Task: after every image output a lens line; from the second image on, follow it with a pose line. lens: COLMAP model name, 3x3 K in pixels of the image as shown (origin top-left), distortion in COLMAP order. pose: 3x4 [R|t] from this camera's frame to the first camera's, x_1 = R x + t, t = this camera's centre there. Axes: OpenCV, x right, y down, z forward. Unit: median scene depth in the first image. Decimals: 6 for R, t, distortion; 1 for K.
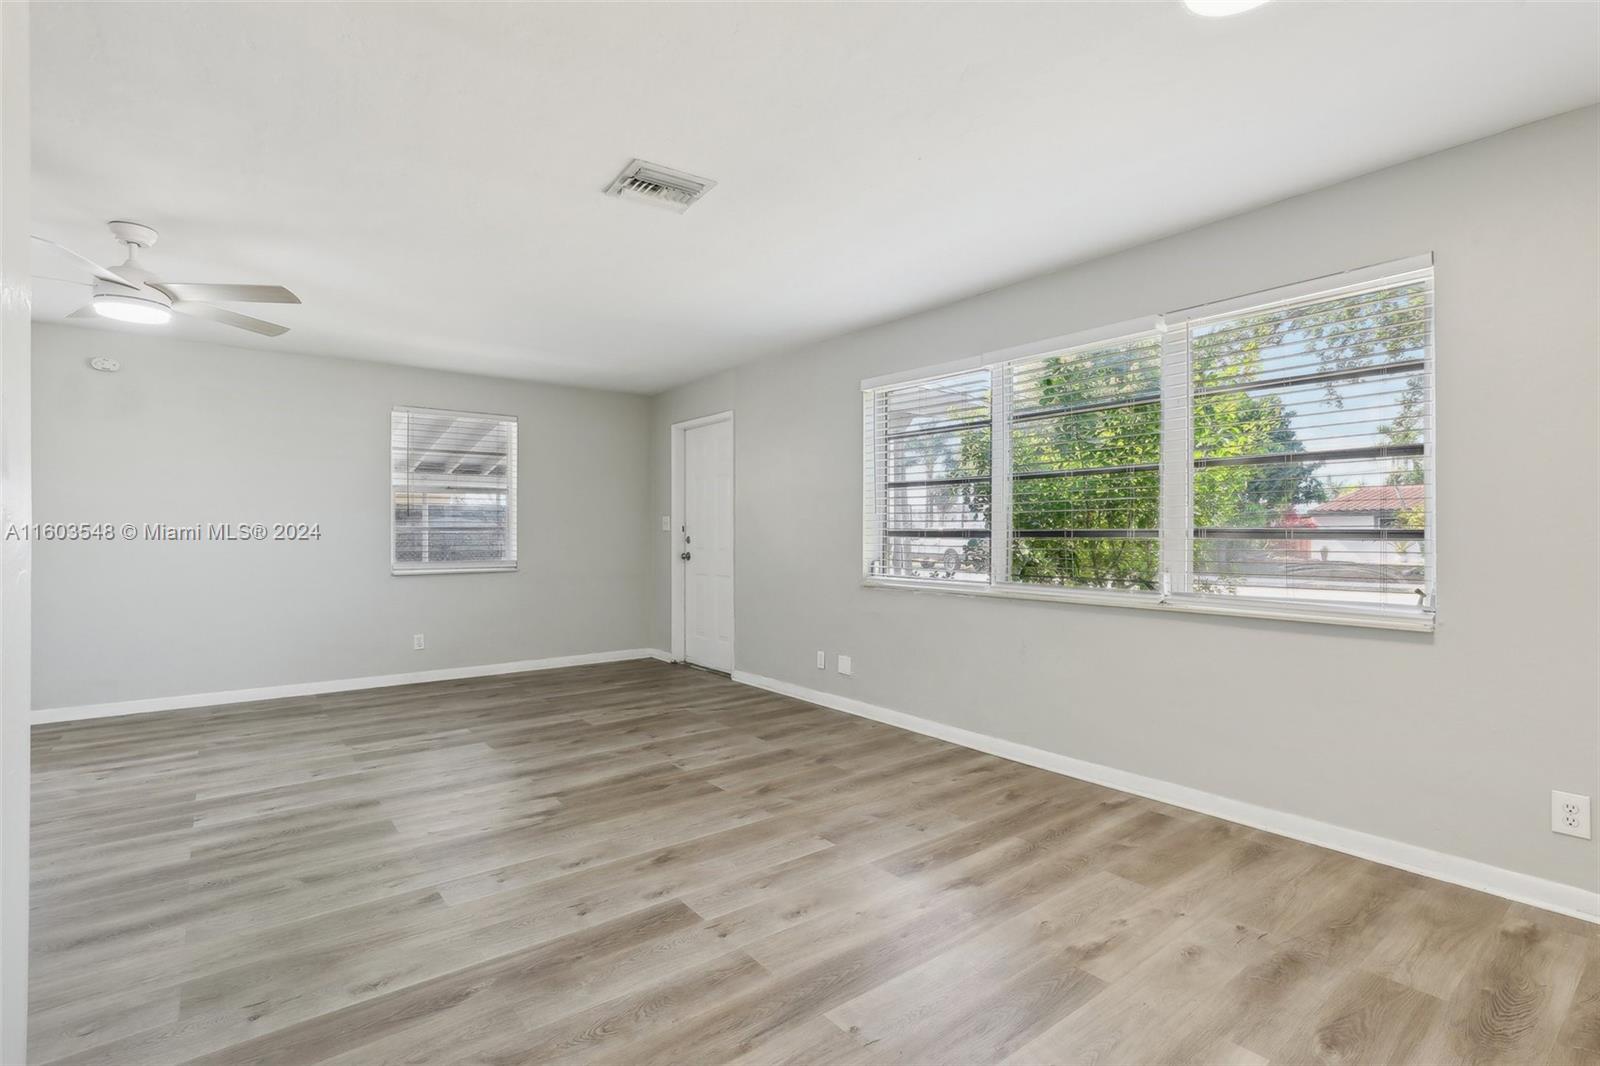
lens RADIAL K [[751.6, 0, 823.7], [0, 751.6, 541.4], [0, 0, 1]] dist [-0.036219, 0.006638]
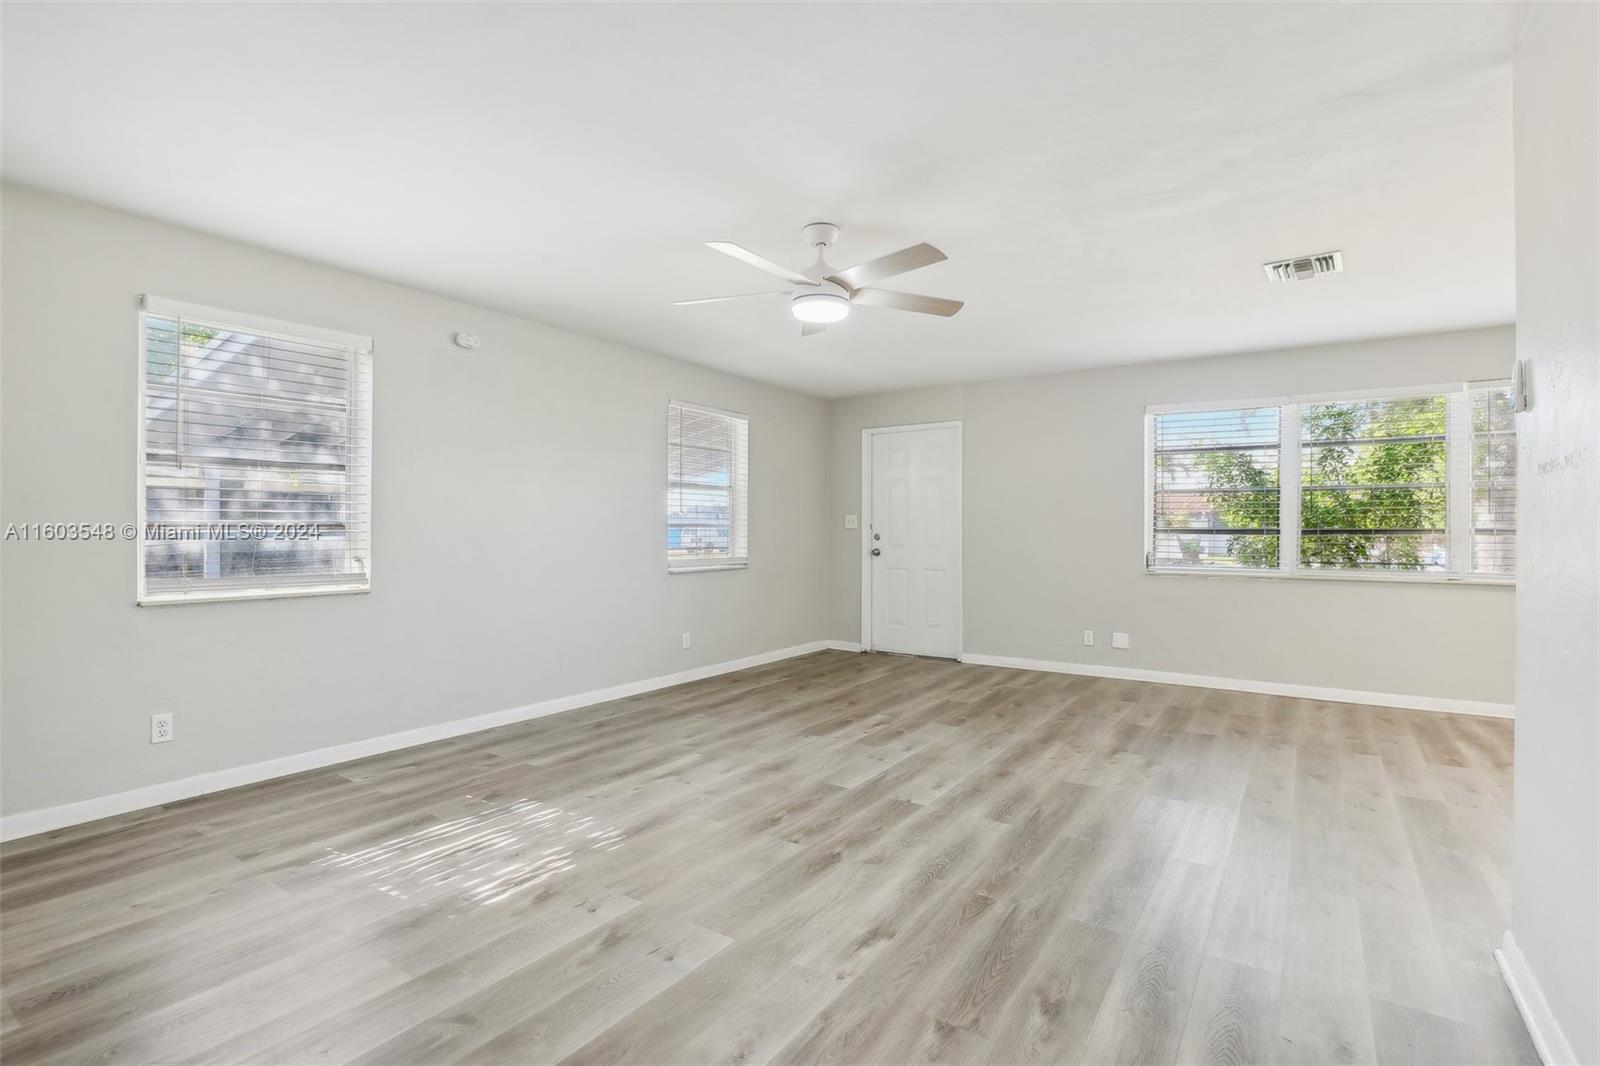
lens RADIAL K [[751.6, 0, 812.3], [0, 751.6, 529.4], [0, 0, 1]] dist [-0.036219, 0.006638]
pose [[0.957363, 0.001576, 0.288882, -1.189032], [0.002576, 0.999899, -0.013992, 0.003997], [-0.288875, 0.014140, 0.957262, 0.002529]]
